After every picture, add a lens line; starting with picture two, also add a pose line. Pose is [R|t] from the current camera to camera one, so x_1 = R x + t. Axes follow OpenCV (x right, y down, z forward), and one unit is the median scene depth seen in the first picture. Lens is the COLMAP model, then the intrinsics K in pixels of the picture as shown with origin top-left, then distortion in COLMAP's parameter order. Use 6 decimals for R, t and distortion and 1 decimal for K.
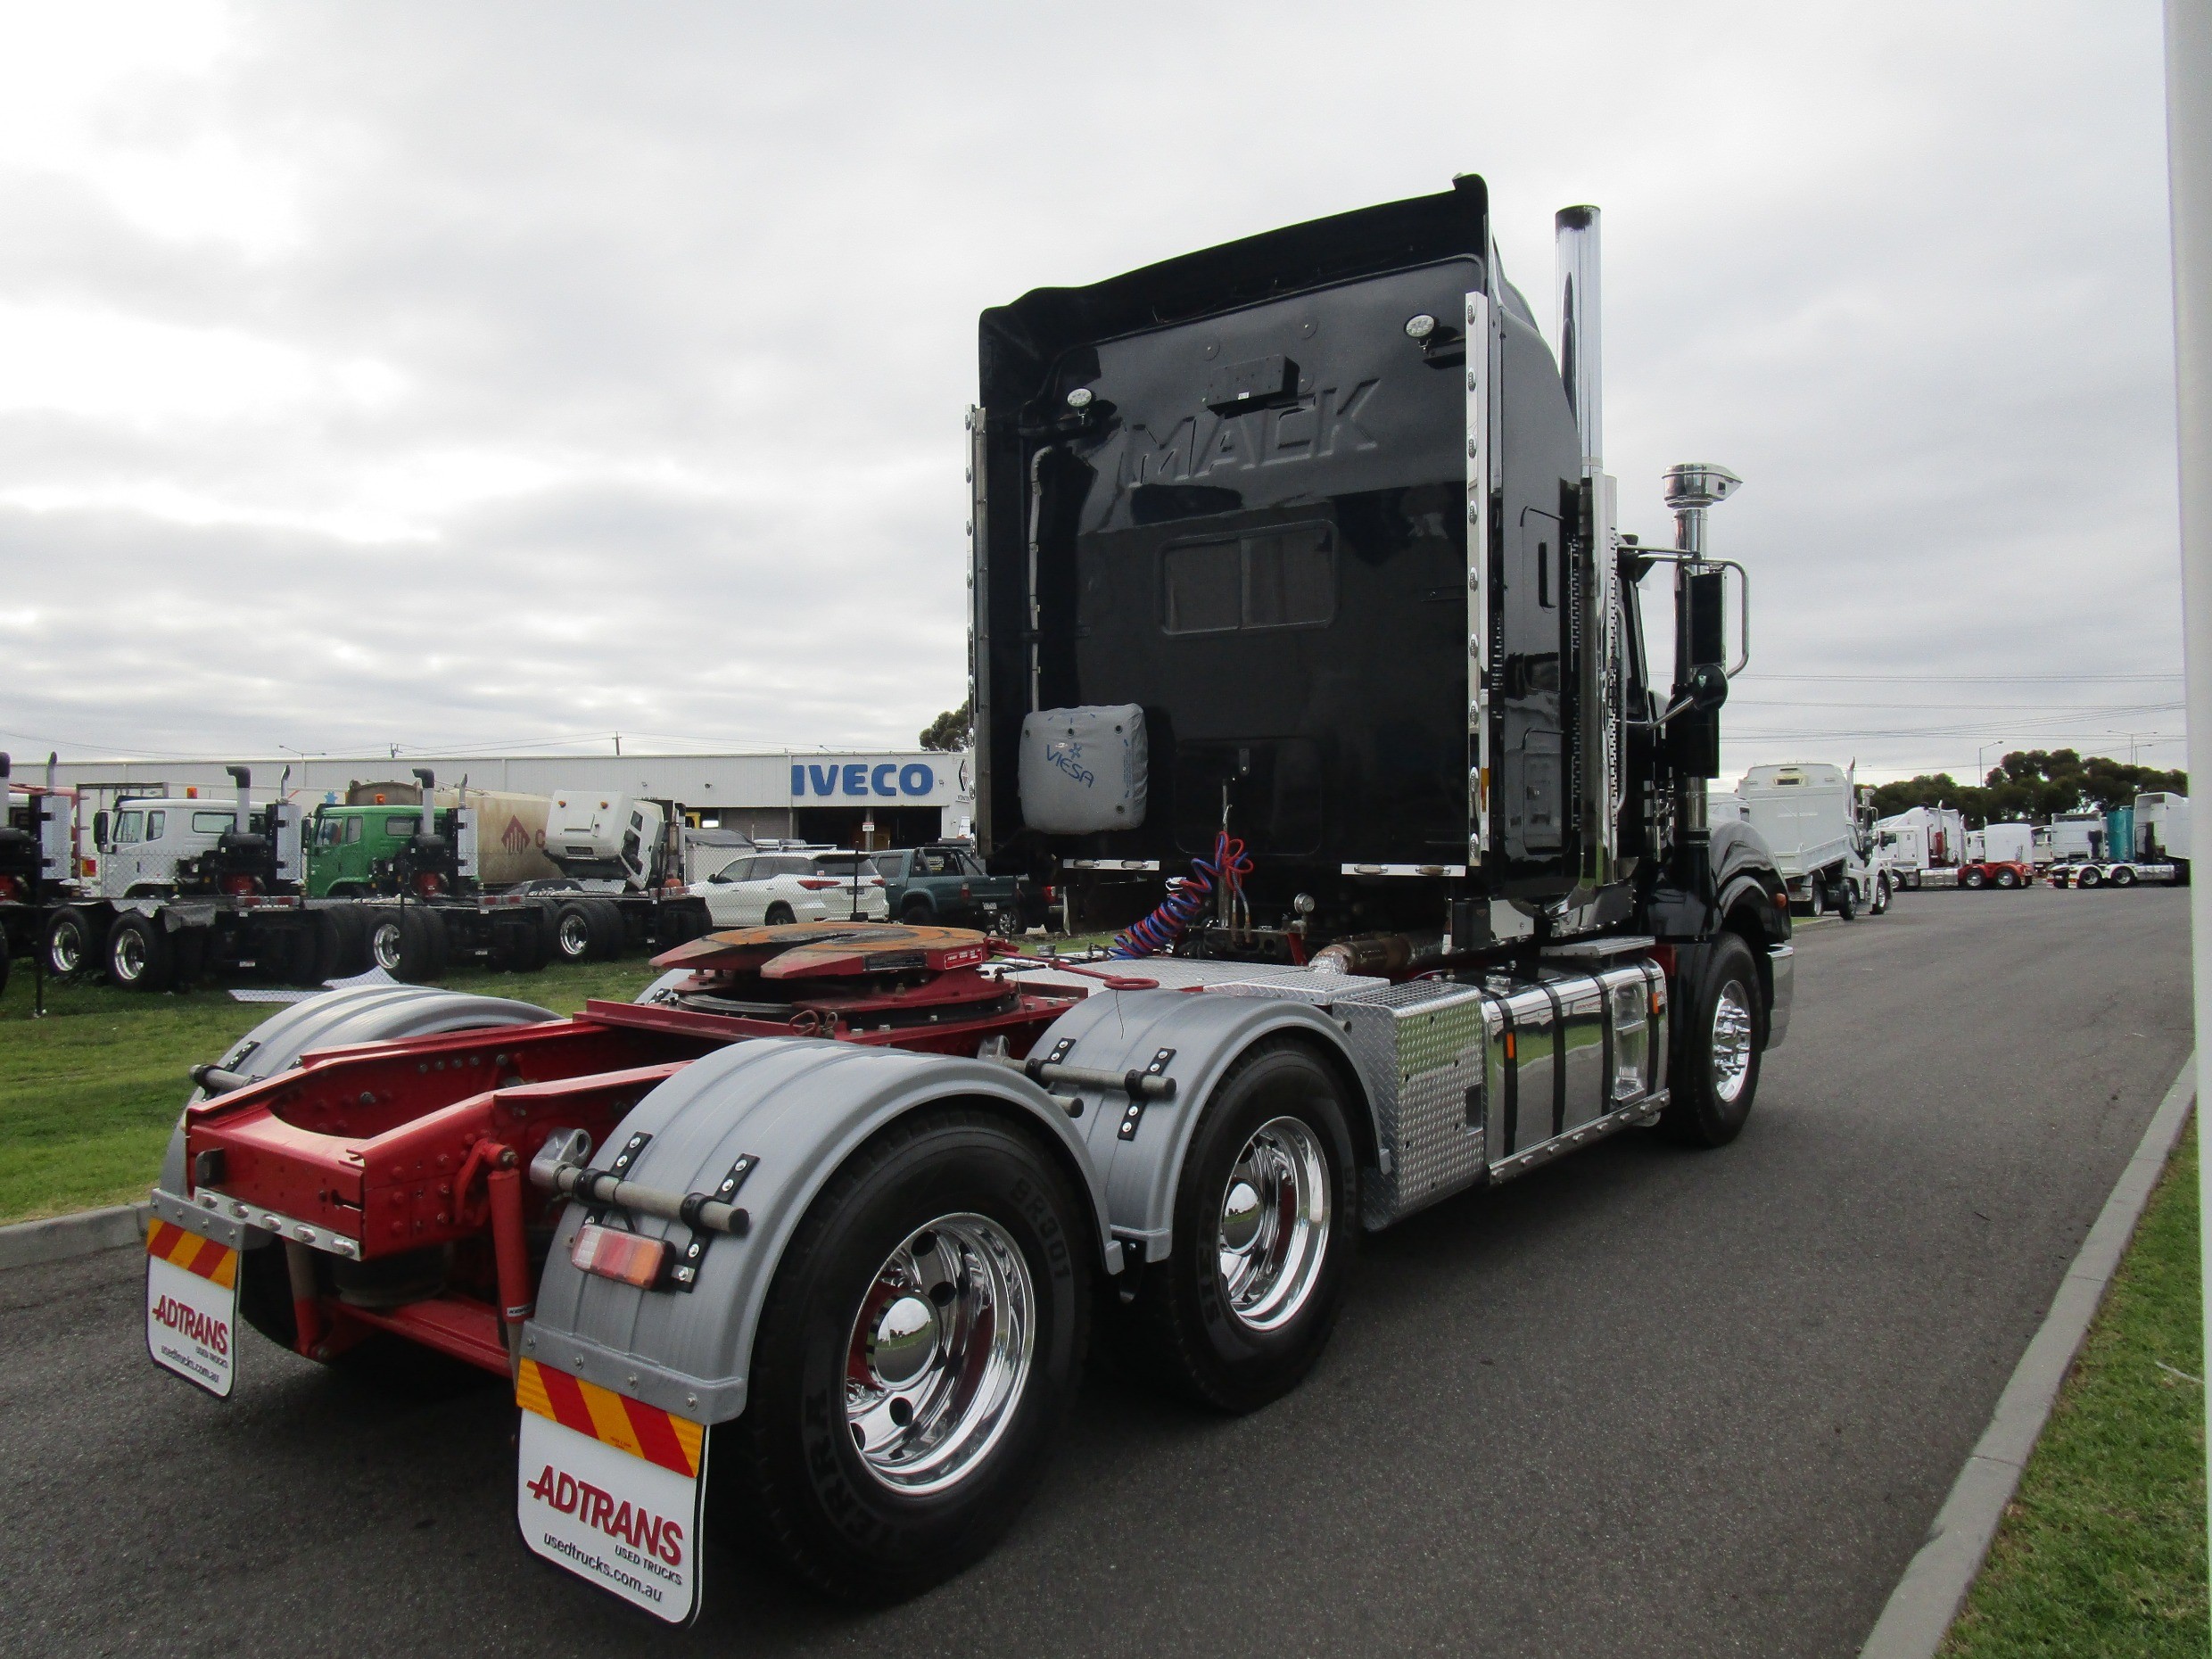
lens RADIAL K [[1590.9, 0, 1106.0], [0, 1590.9, 829.5], [0, 0, 1]] dist [-0.014904, 0.010973]
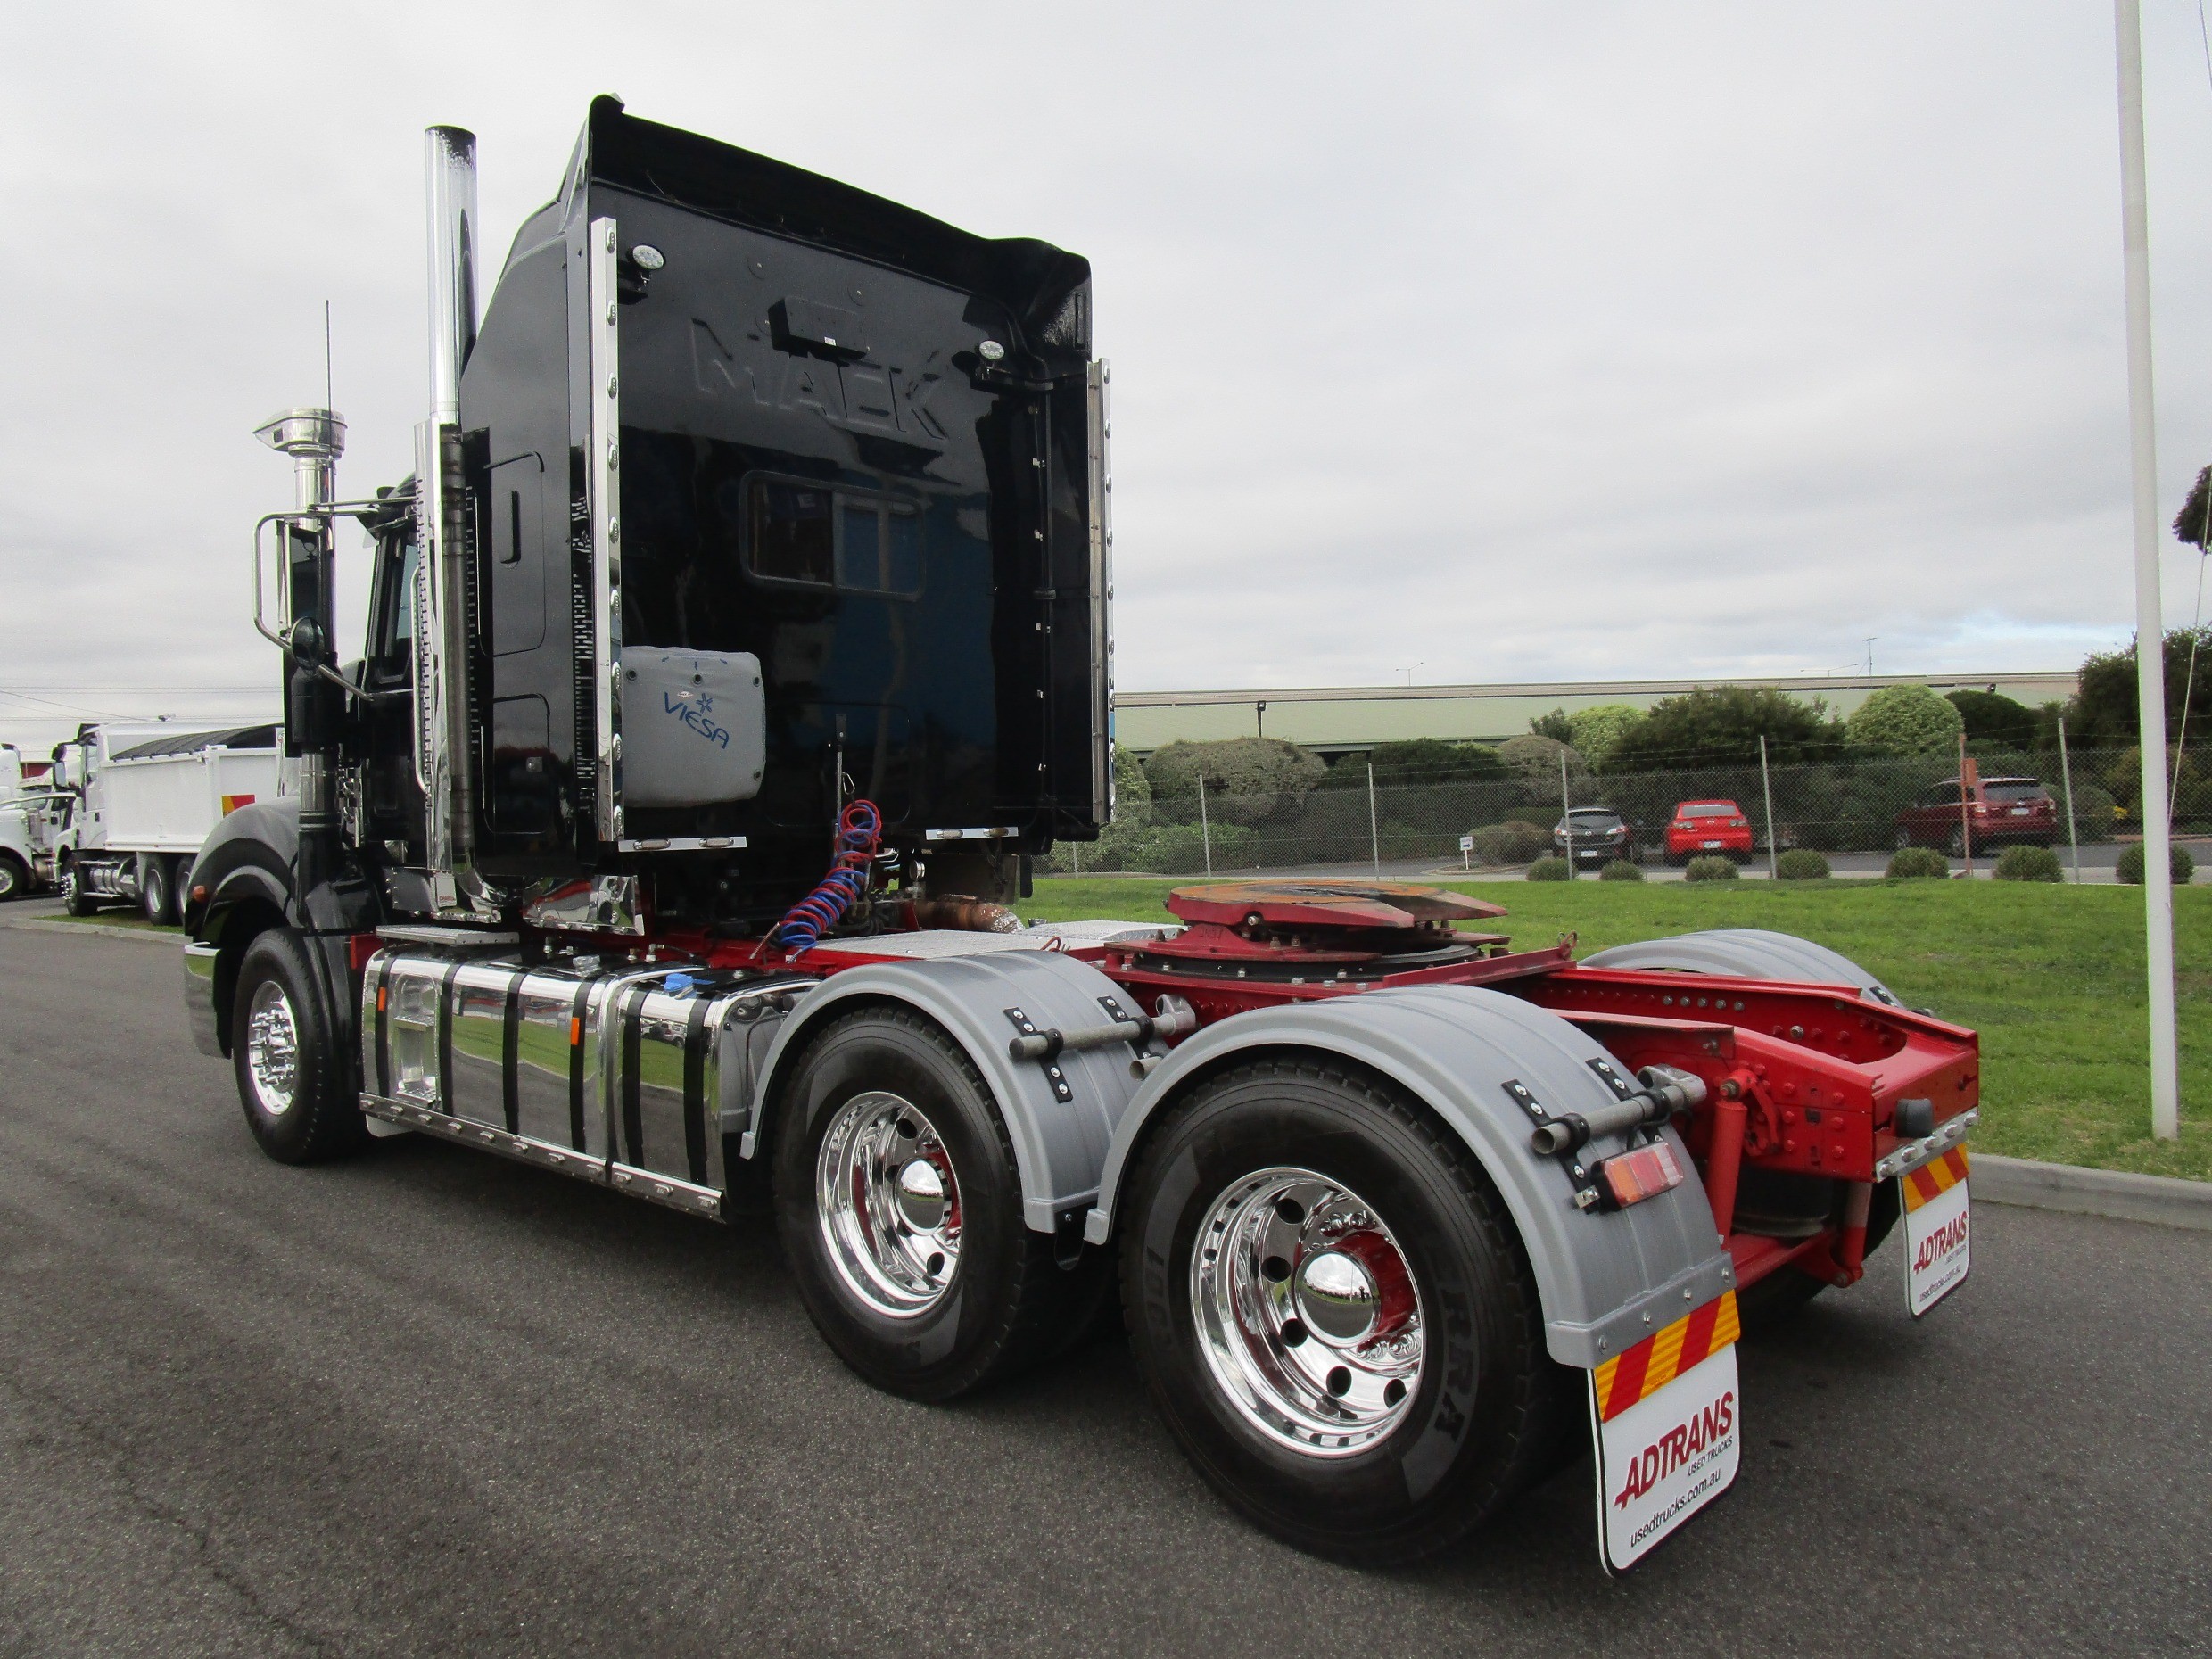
lens RADIAL K [[1590.9, 0, 1106.0], [0, 1590.9, 829.5], [0, 0, 1]] dist [-0.014904, 0.010973]
pose [[0.066856, -0.015092, 0.997649, -0.923896], [0.023570, 0.999630, 0.013543, 0.010028], [-0.997484, 0.022609, 0.067187, 0.843648]]
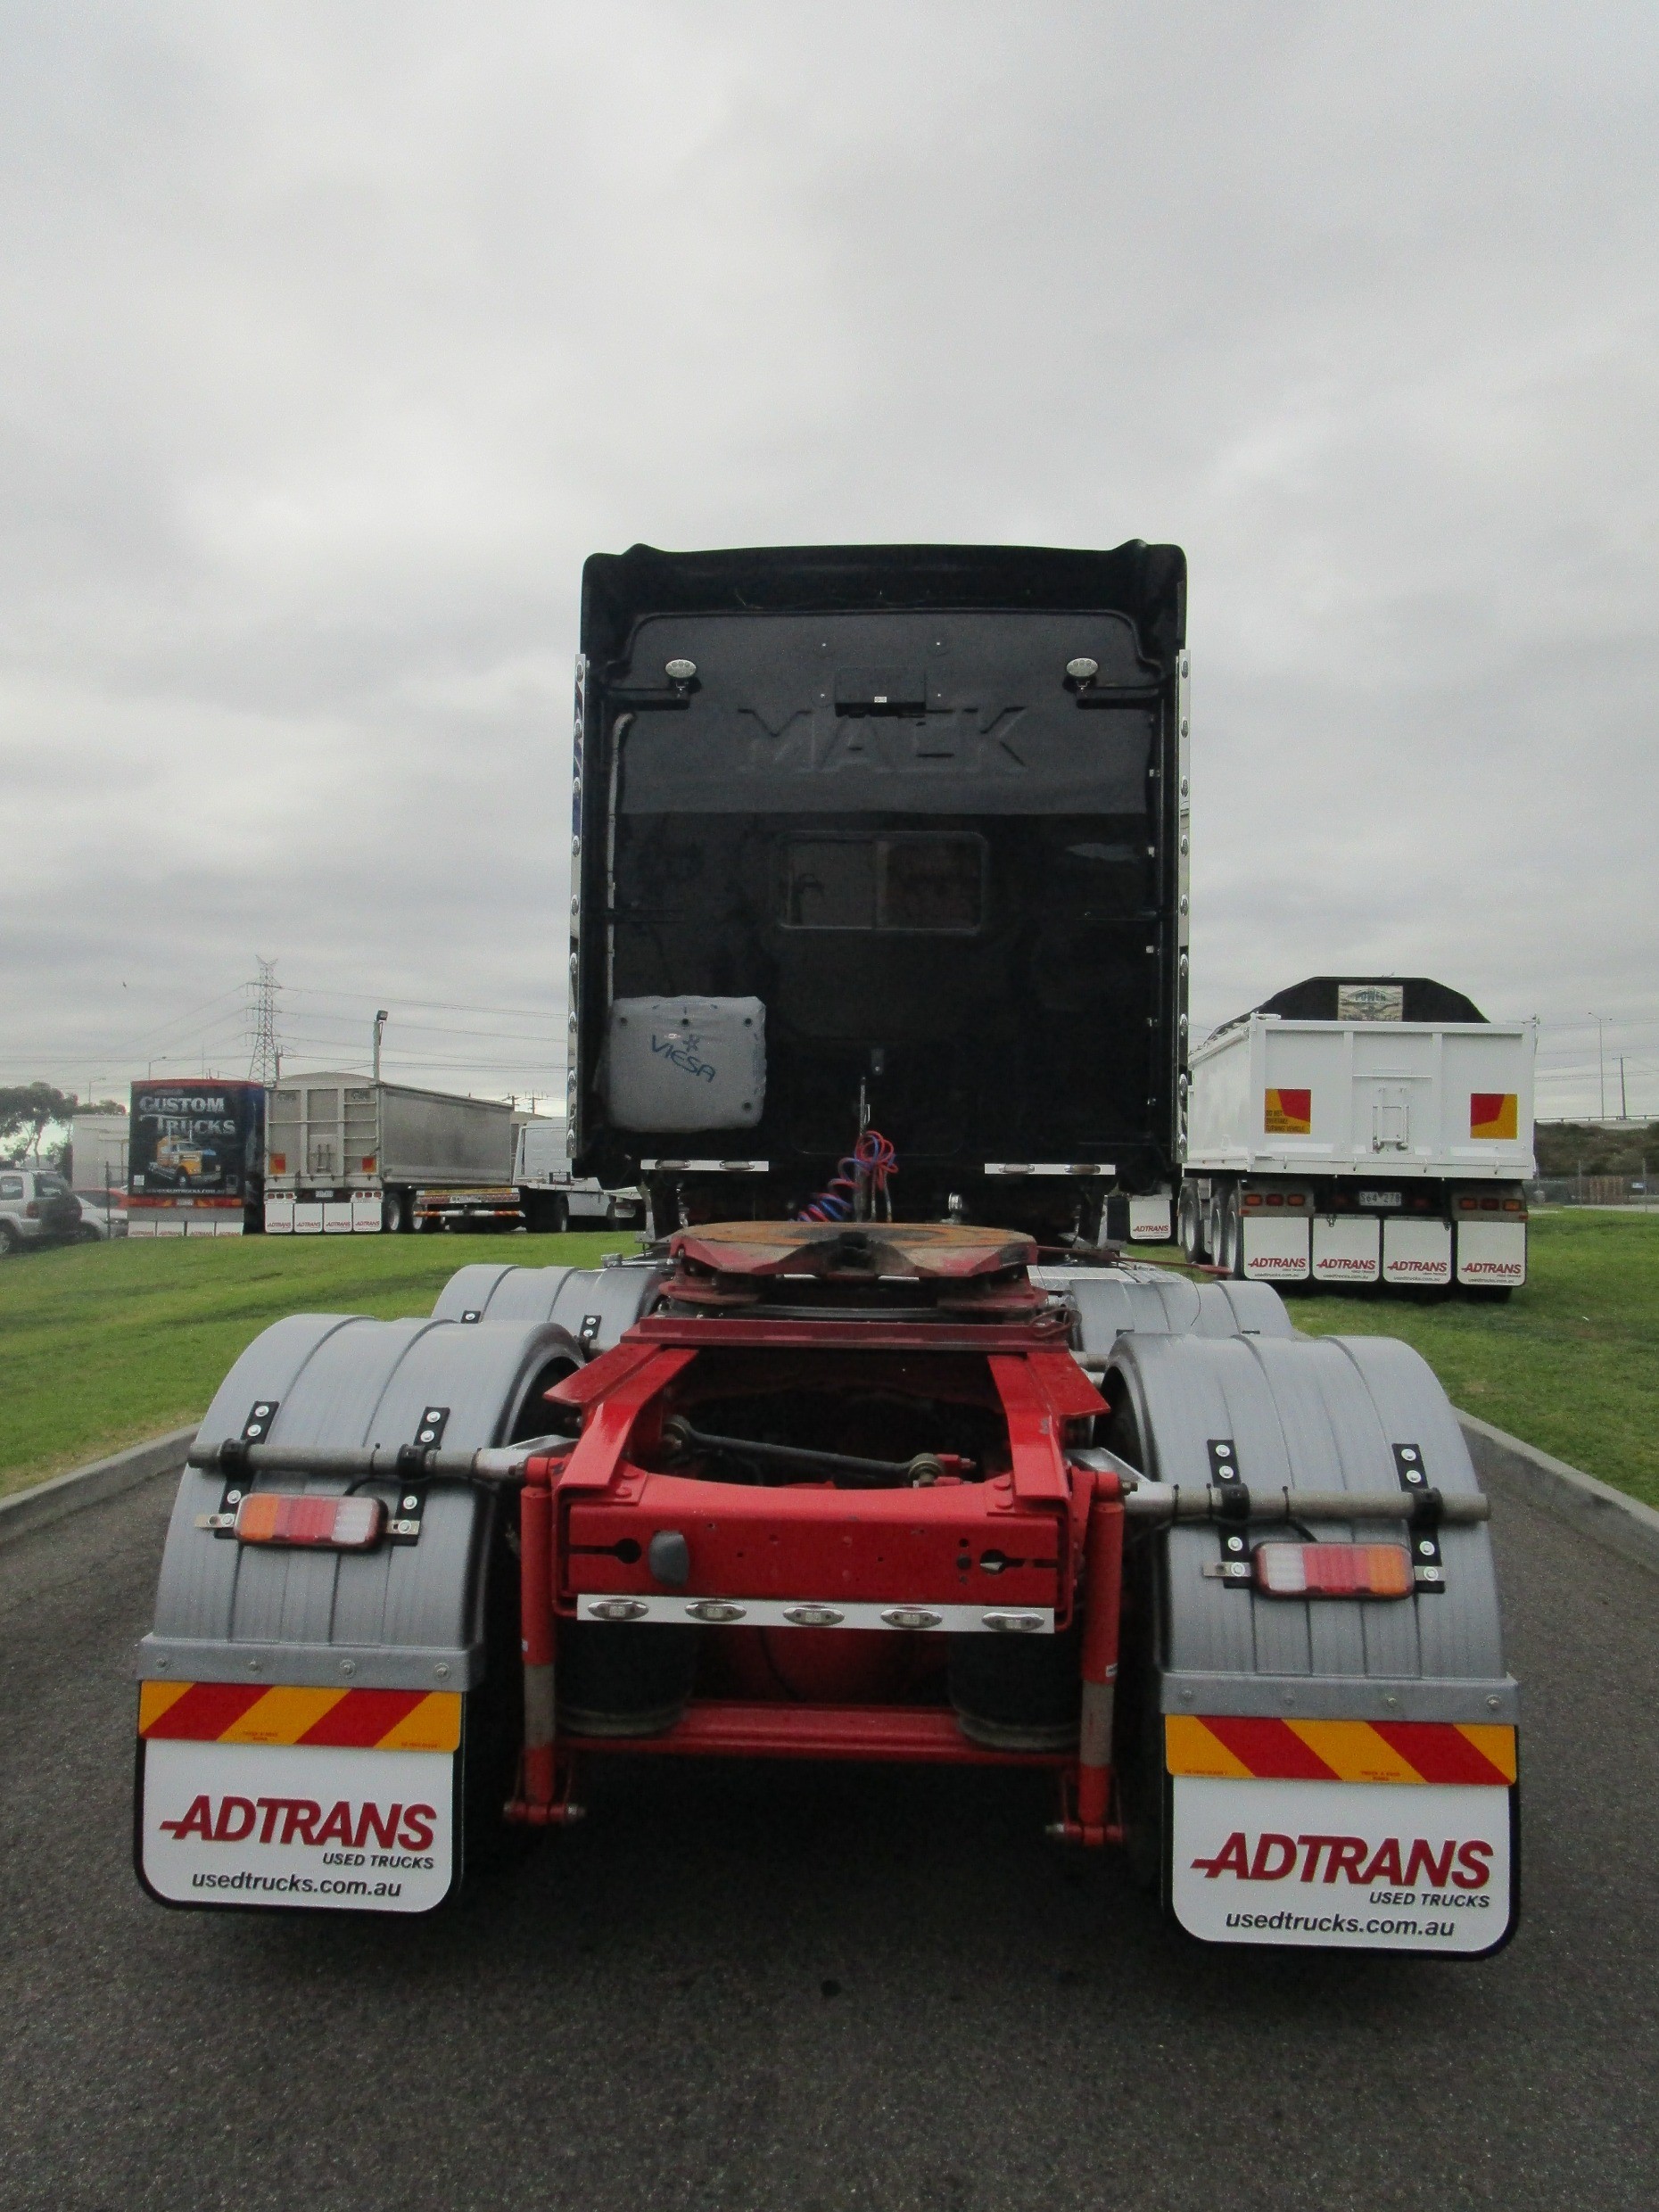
lens RADIAL K [[1583.8, 0, 814.6], [0, 1583.8, 1091.6], [0, 0, 1]] dist [-0.023984, -0.000594]
pose [[0.815817, 0.032713, 0.577384, -0.562693], [-0.010119, 0.999053, -0.042306, 0.020097], [-0.578221, 0.028672, 0.815376, 0.228769]]
